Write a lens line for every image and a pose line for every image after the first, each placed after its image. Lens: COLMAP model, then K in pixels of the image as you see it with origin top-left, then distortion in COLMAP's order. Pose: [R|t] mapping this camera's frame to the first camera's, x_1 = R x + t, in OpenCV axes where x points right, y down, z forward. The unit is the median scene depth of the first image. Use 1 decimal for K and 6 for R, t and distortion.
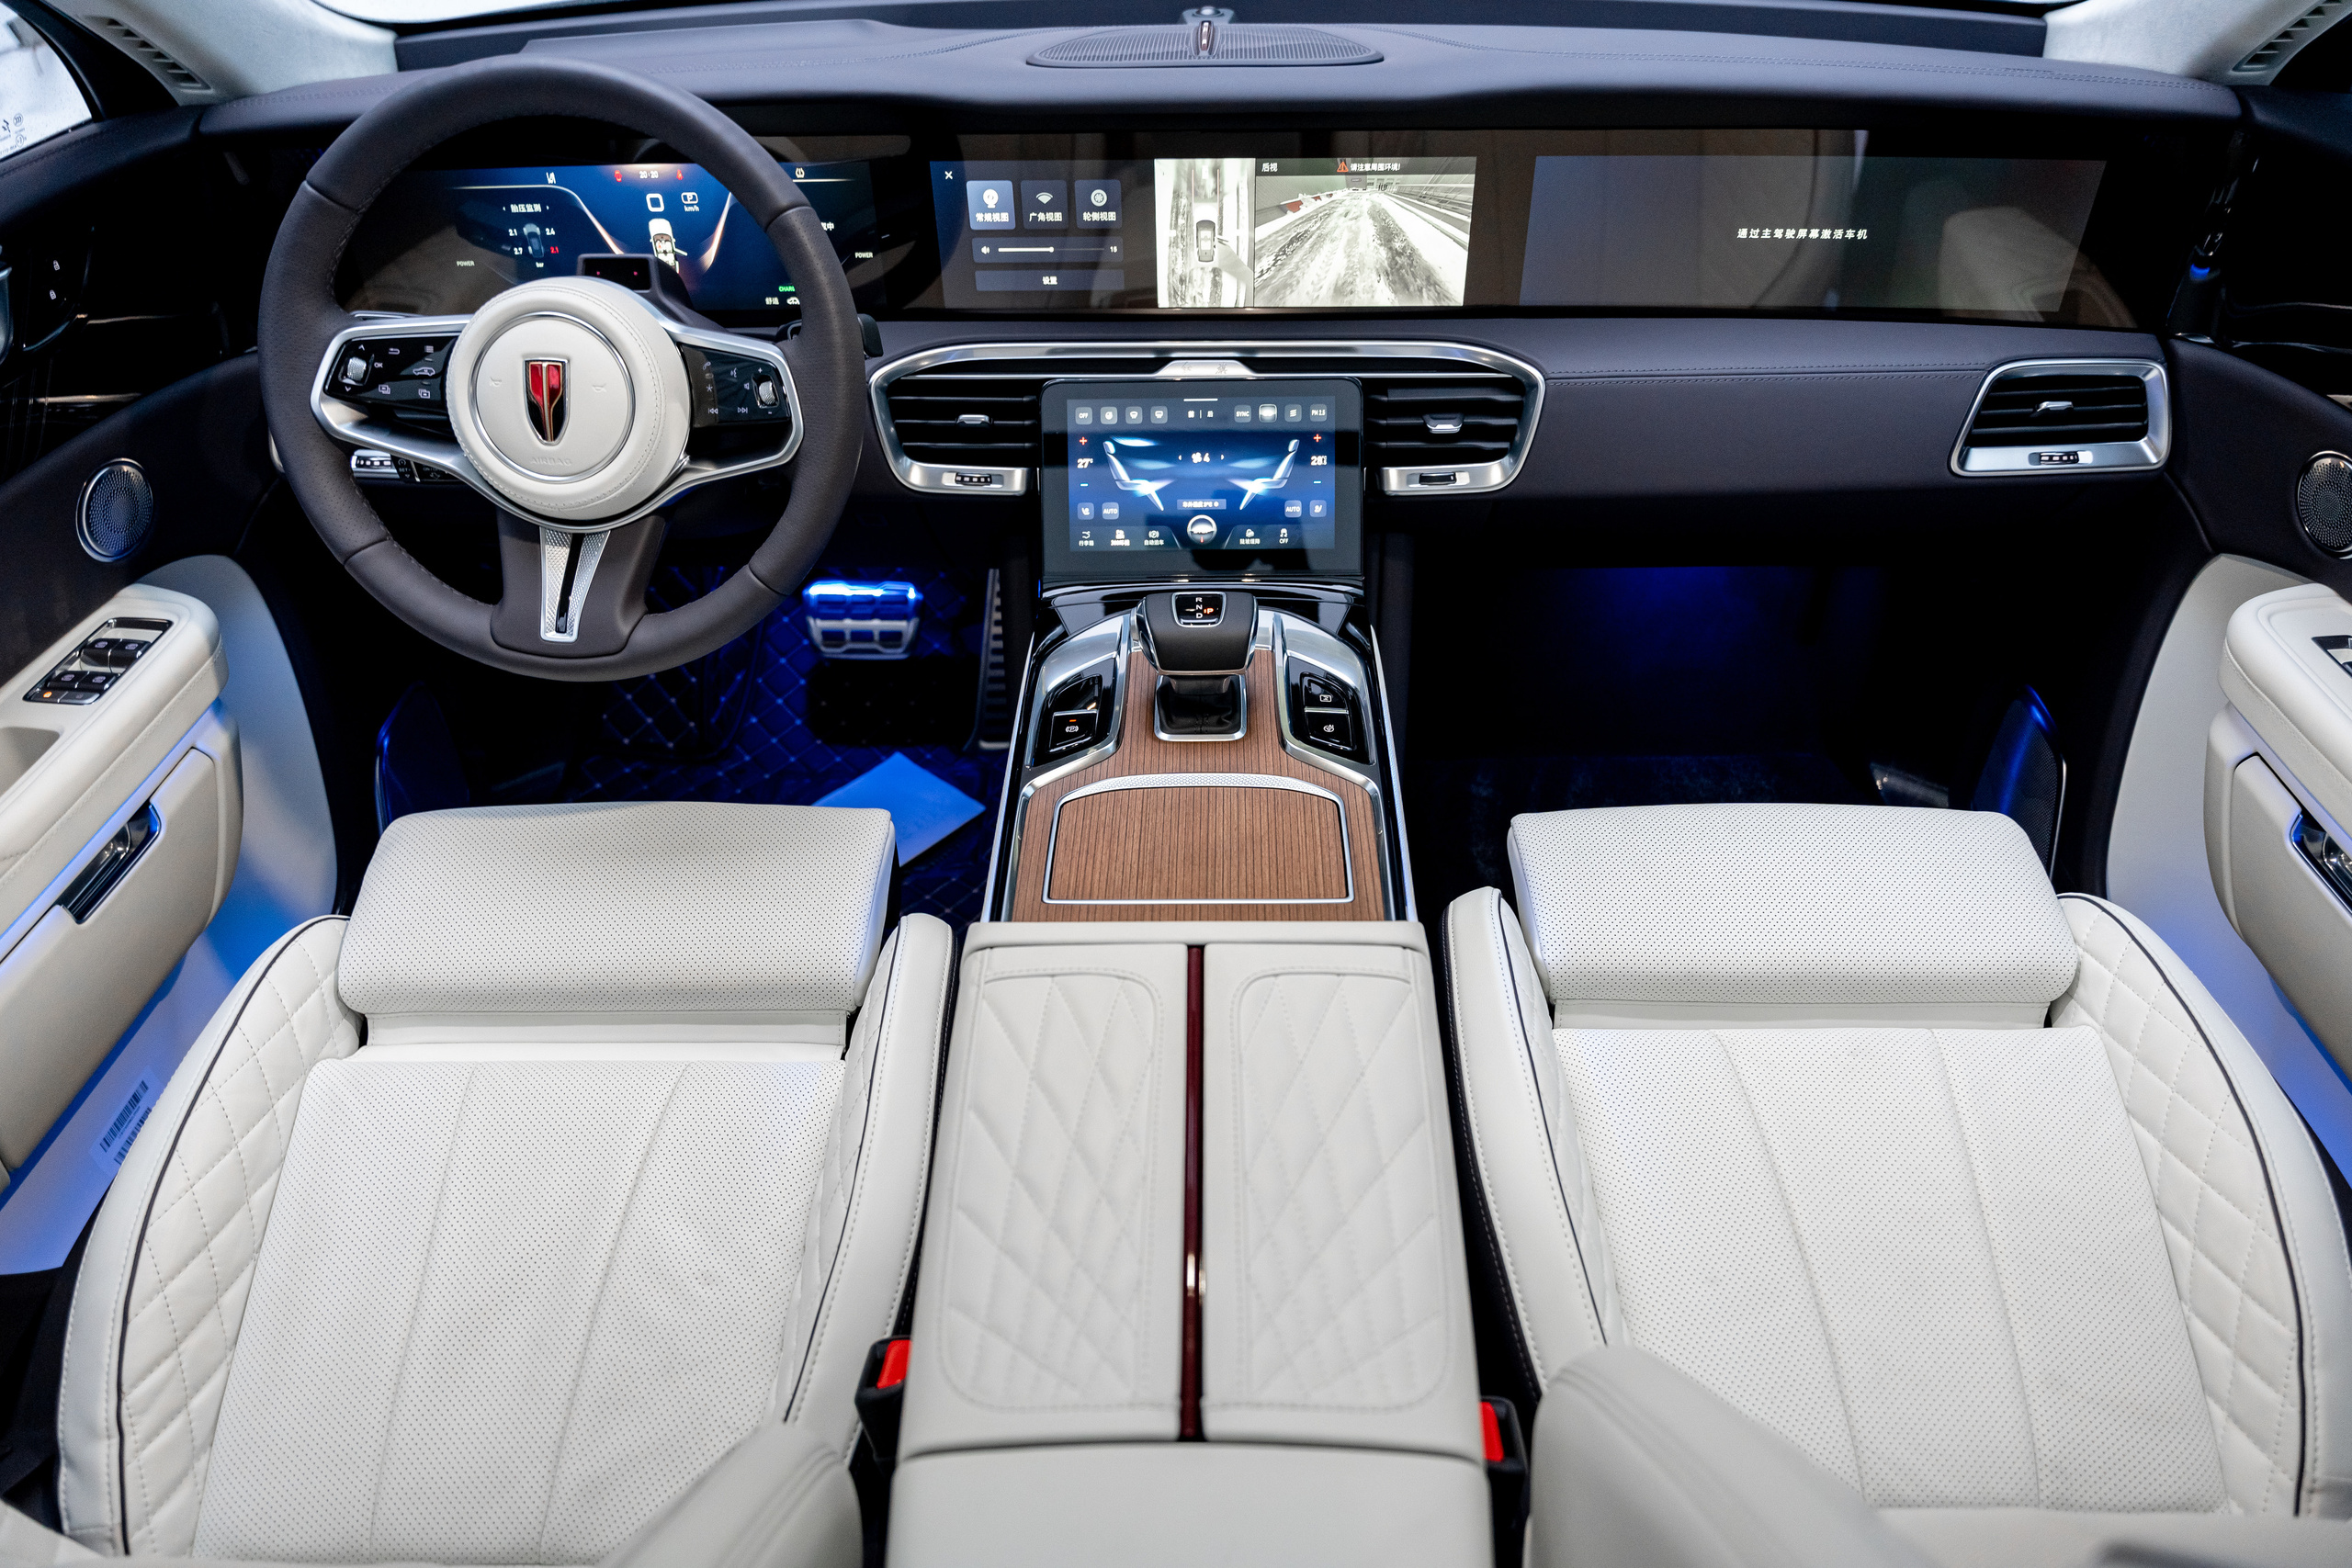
lens RADIAL K [[1552.4, 0, 1176.0], [0, 1552.4, 784.0], [0, 0, 1]] dist [-0.004232, -0.003202]
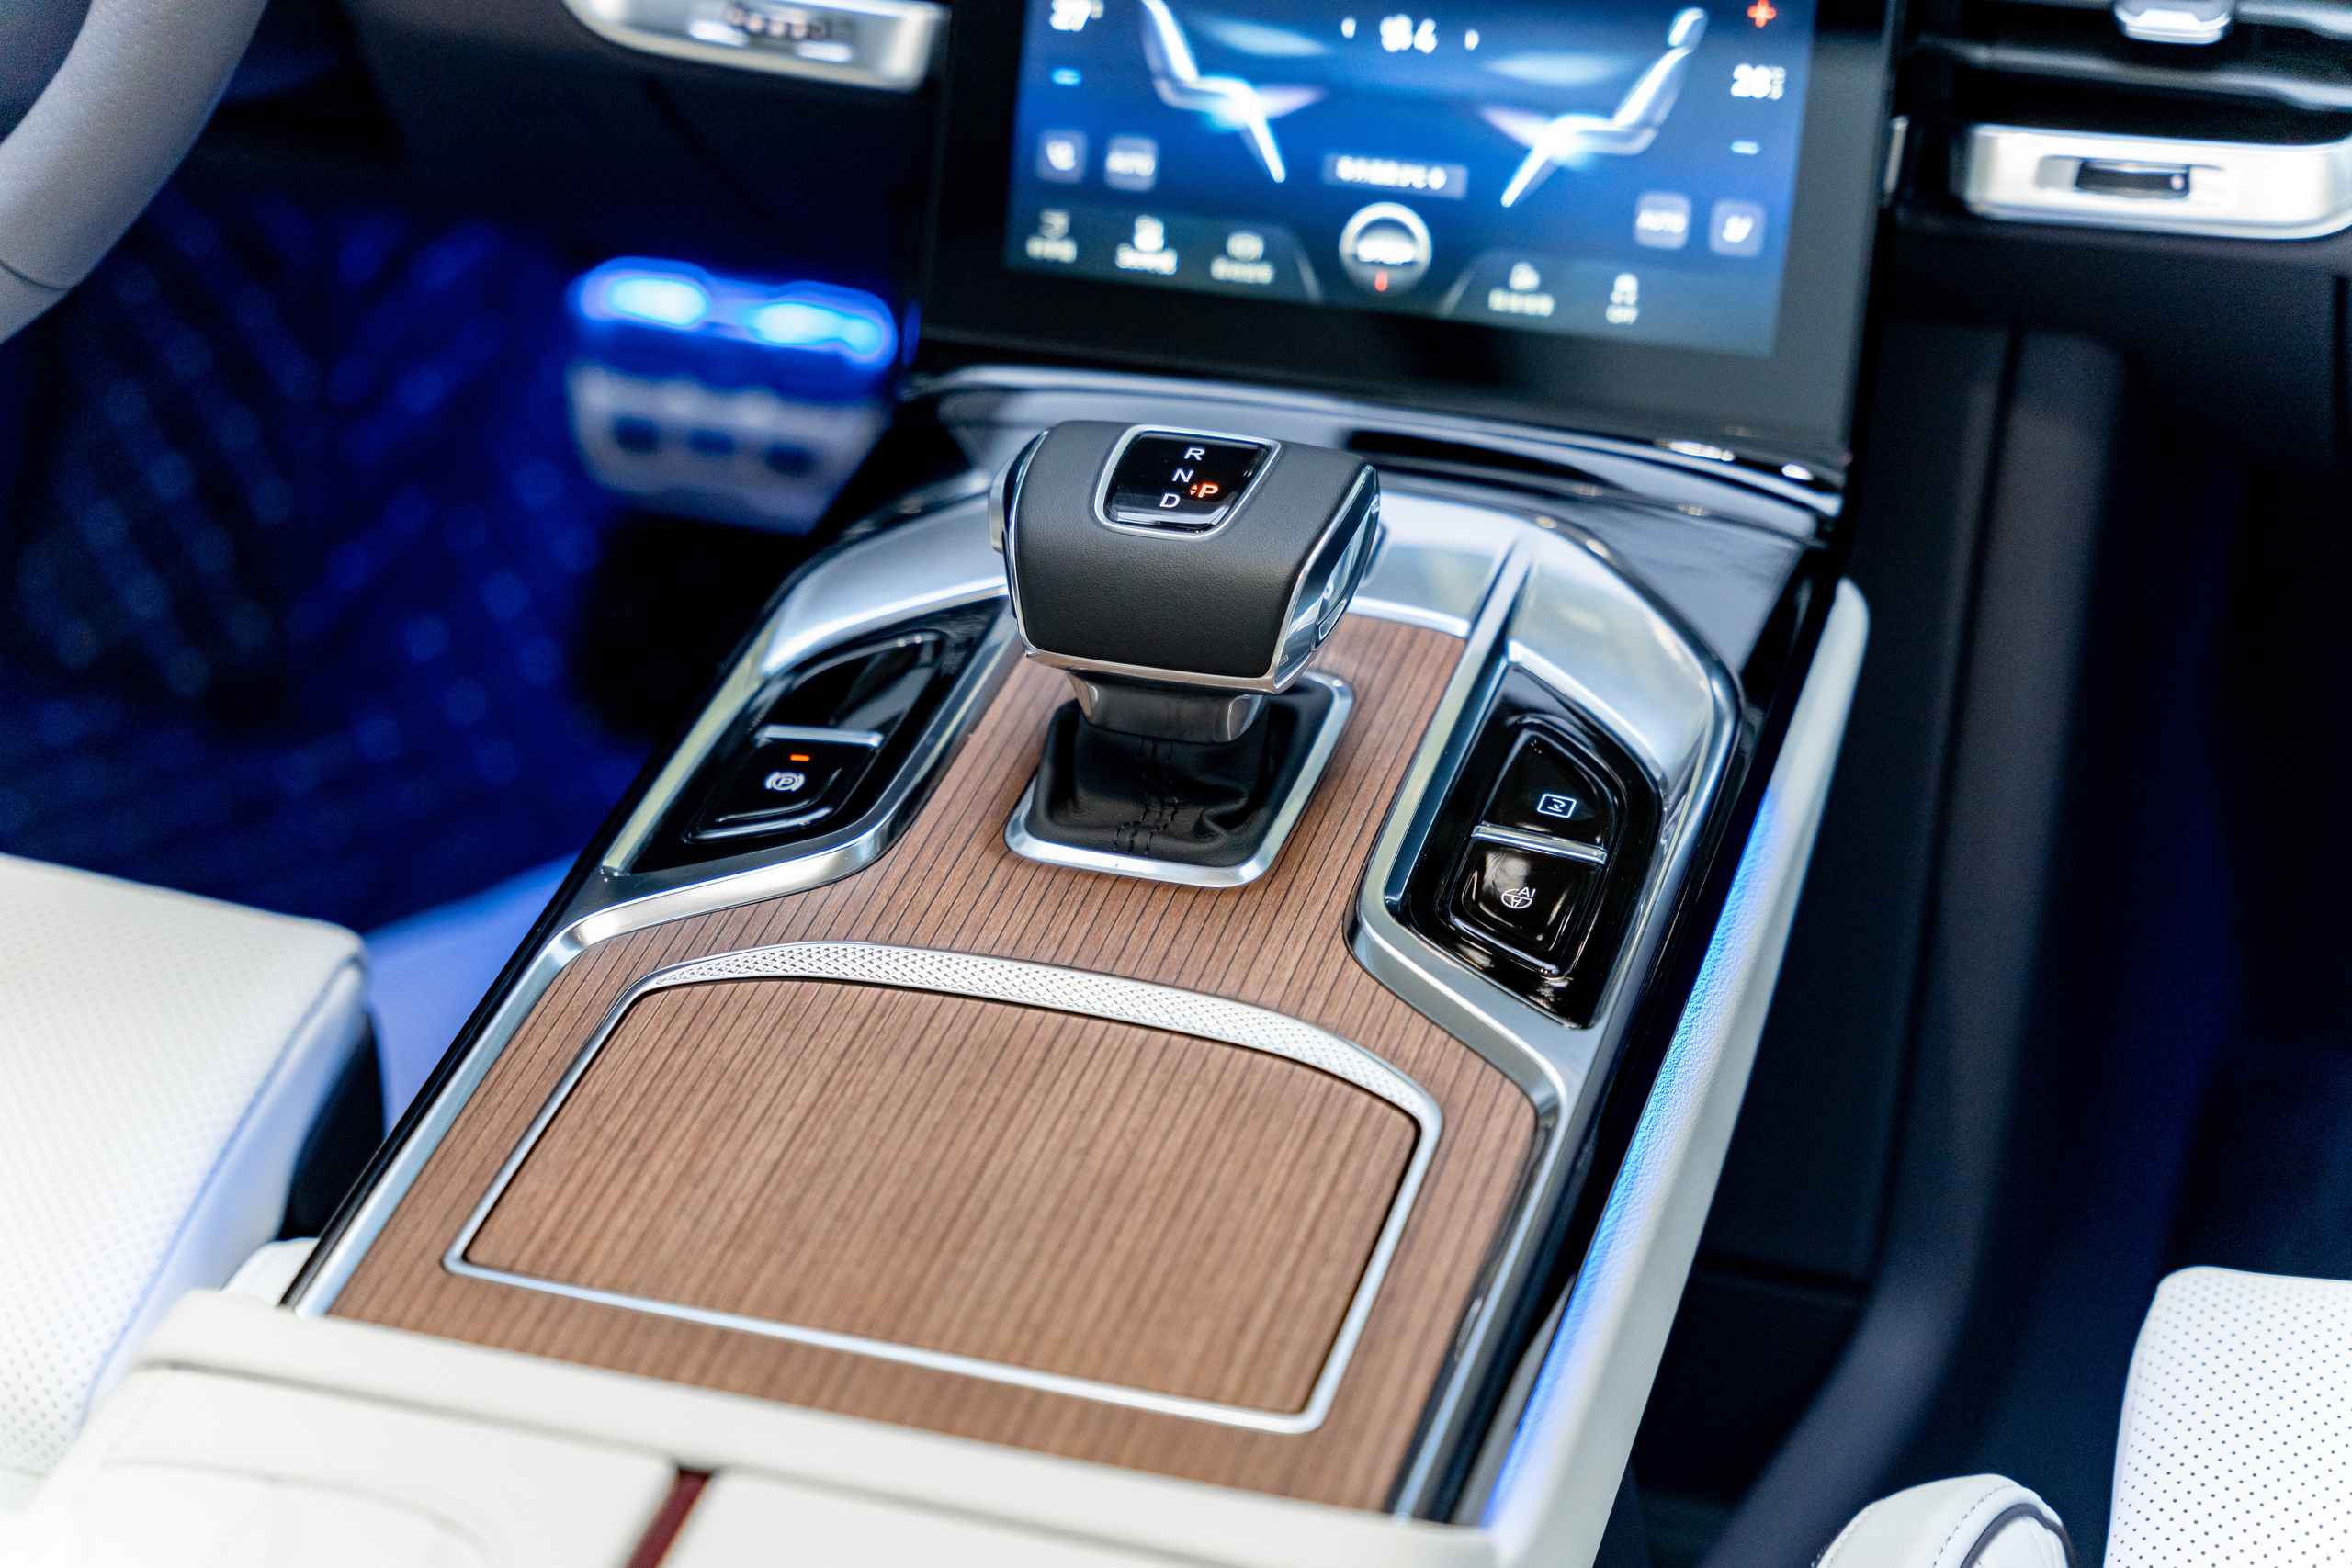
lens RADIAL K [[4592.5, 0, 1176.0], [0, 4592.5, 784.0], [0, 0, 1]] dist [0.061070, -0.065215]
pose [[0.956511, 0.149452, -0.250500, 0.237487], [-0.158231, 0.987286, -0.015162, -0.029715], [0.245049, 0.054139, 0.967998, 0.047079]]
